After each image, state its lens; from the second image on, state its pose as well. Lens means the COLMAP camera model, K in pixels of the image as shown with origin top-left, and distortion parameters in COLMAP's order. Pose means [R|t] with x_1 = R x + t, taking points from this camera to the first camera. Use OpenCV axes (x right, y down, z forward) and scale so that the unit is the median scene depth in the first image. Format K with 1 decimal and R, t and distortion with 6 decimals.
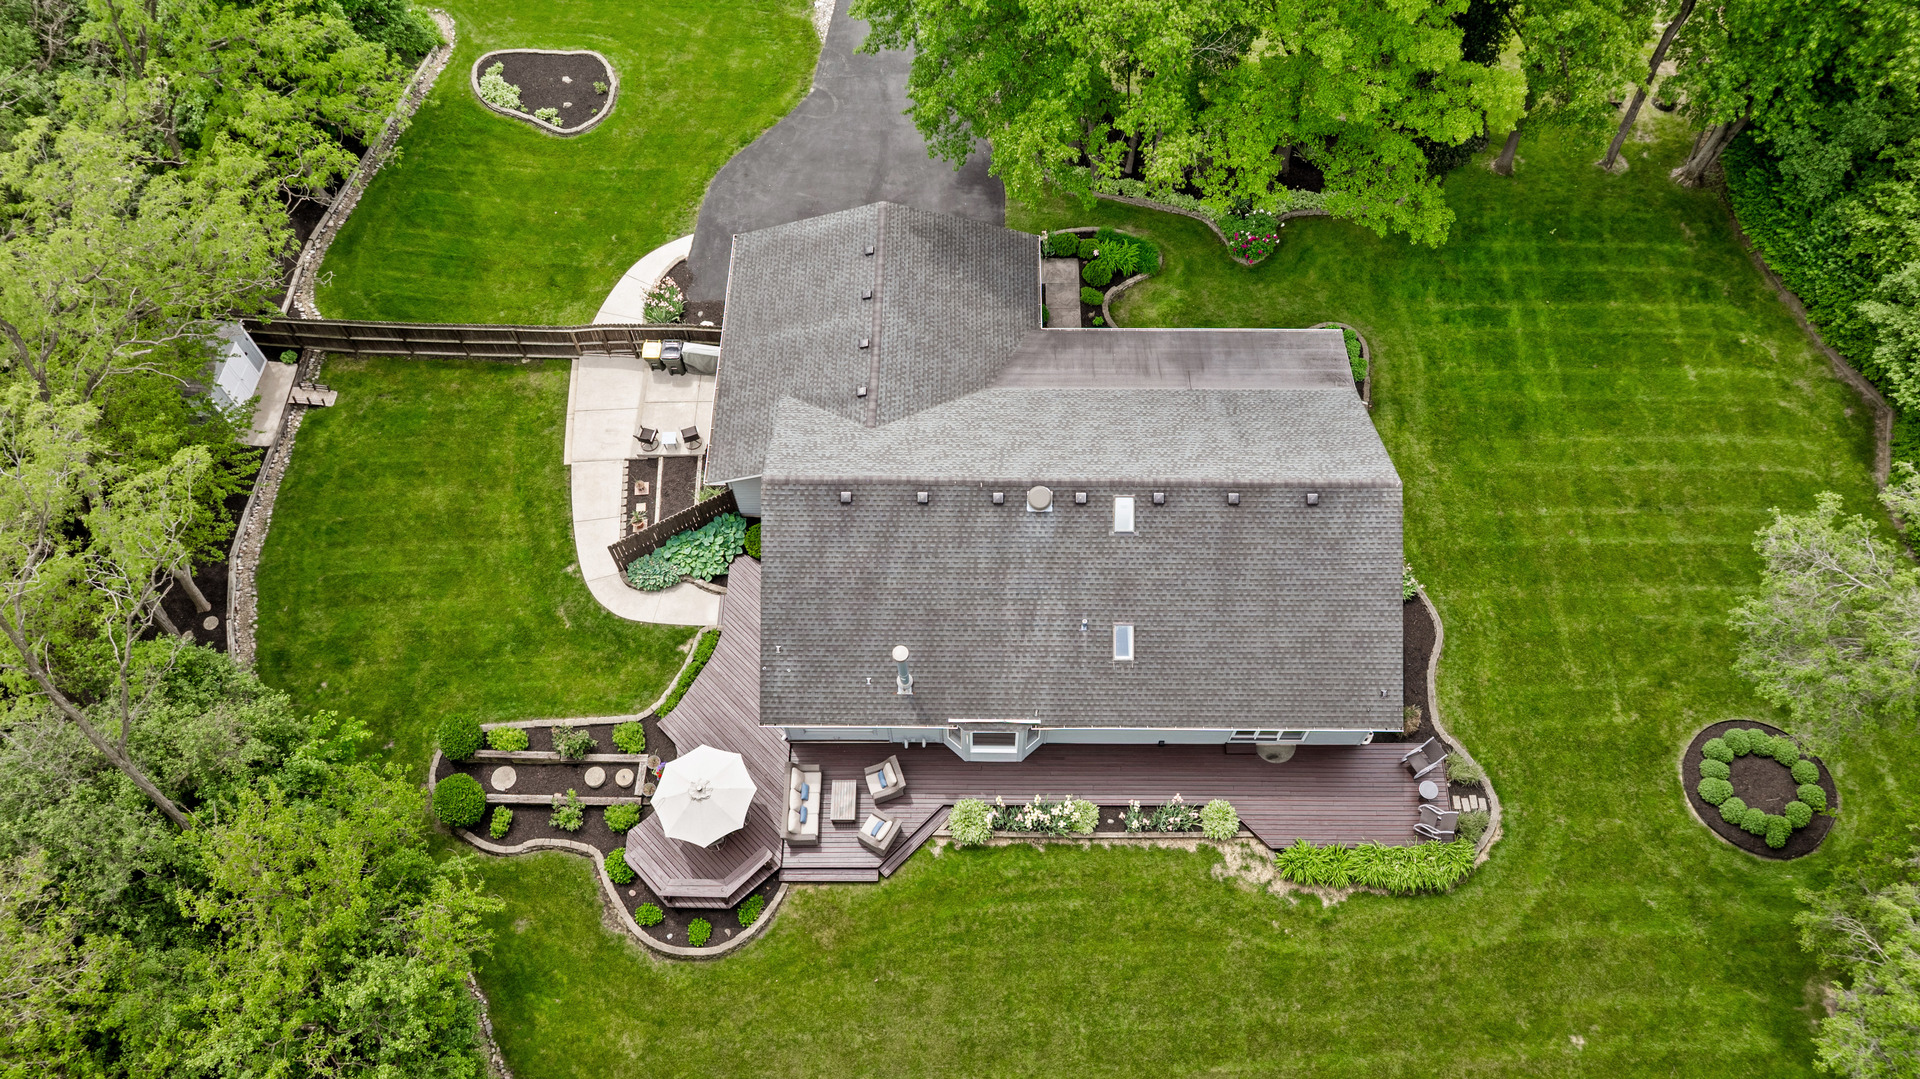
lens RADIAL K [[1357.5, 0, 962.9], [0, 1357.5, 534.4], [0, 0, 1]] dist [-0.035297, 0.029987]
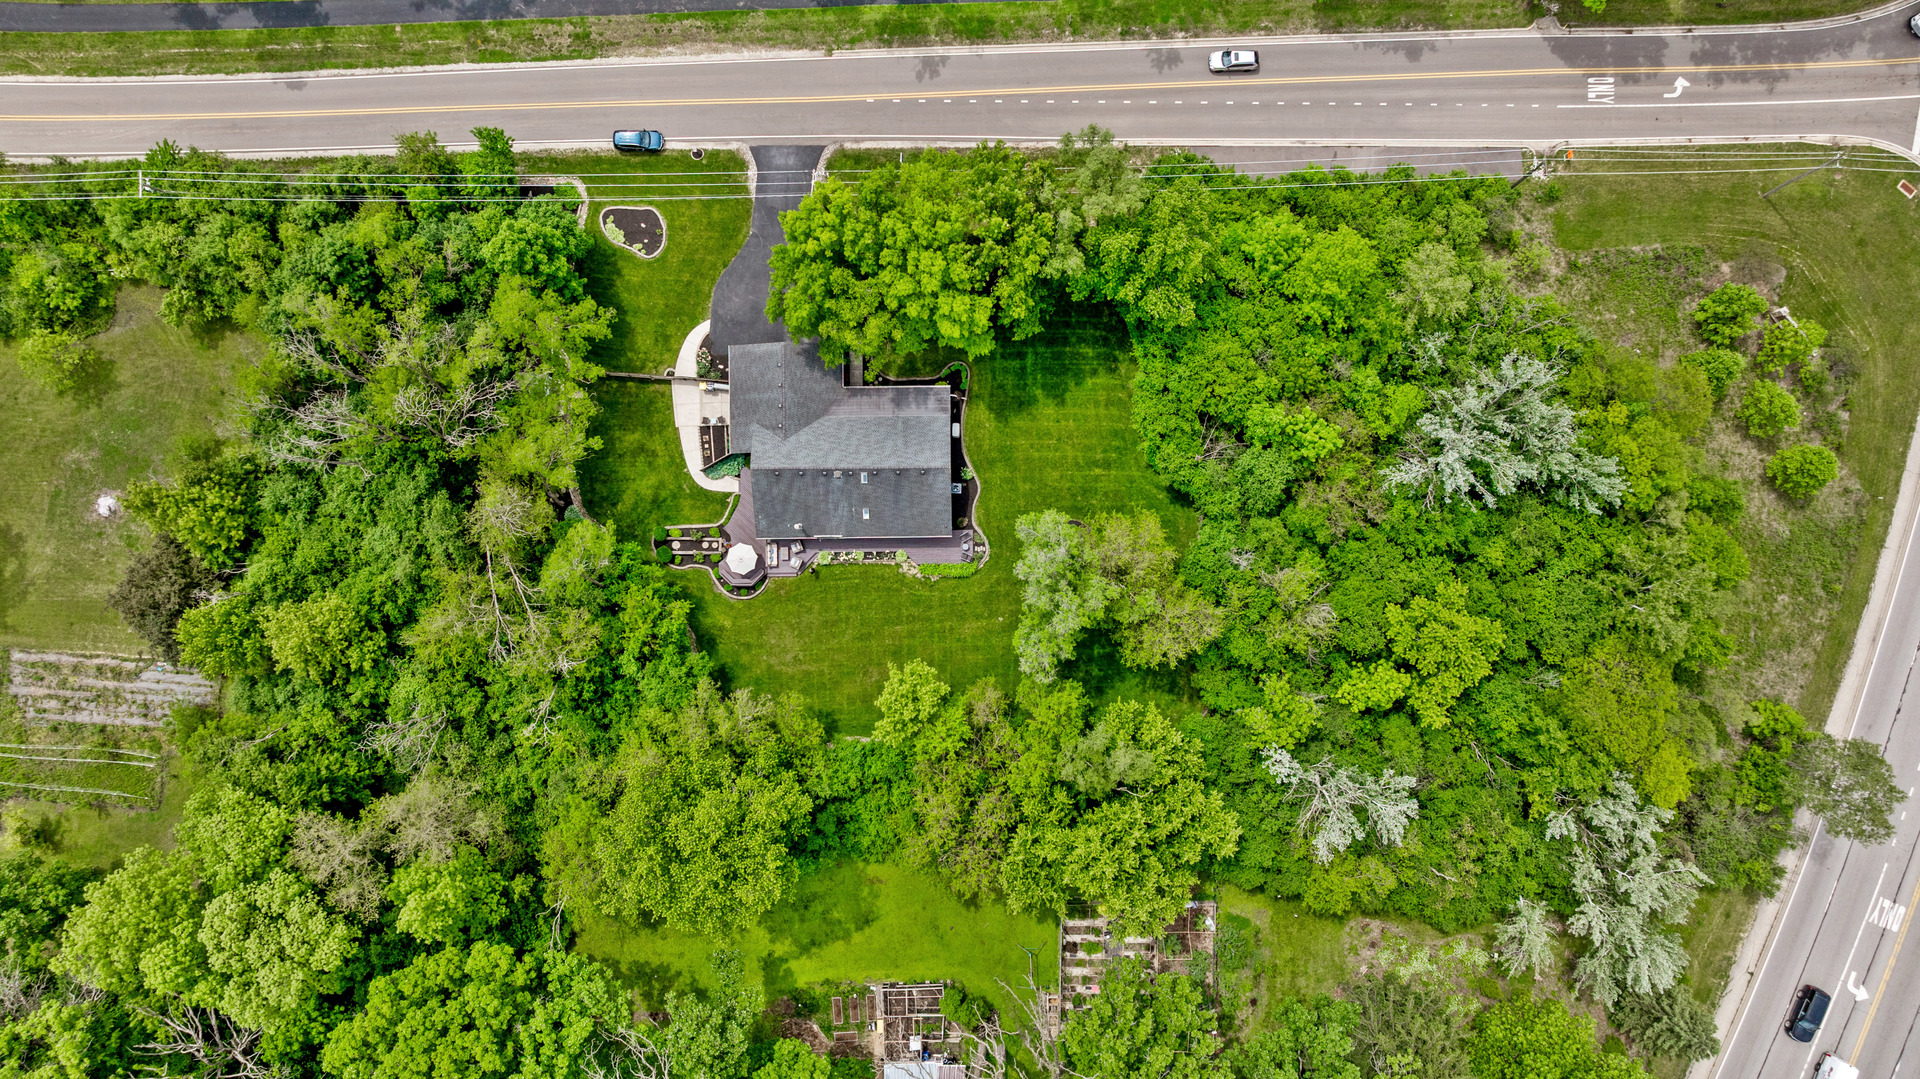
lens RADIAL K [[1357.5, 0, 961.8], [0, 1357.5, 540.2], [0, 0, 1]] dist [-0.035297, 0.029987]
pose [[0.999715, -0.023717, 0.002812, 0.320722], [0.019459, 0.877124, 0.479869, -1.353189], [-0.013847, -0.479678, 0.877335, -1.799469]]
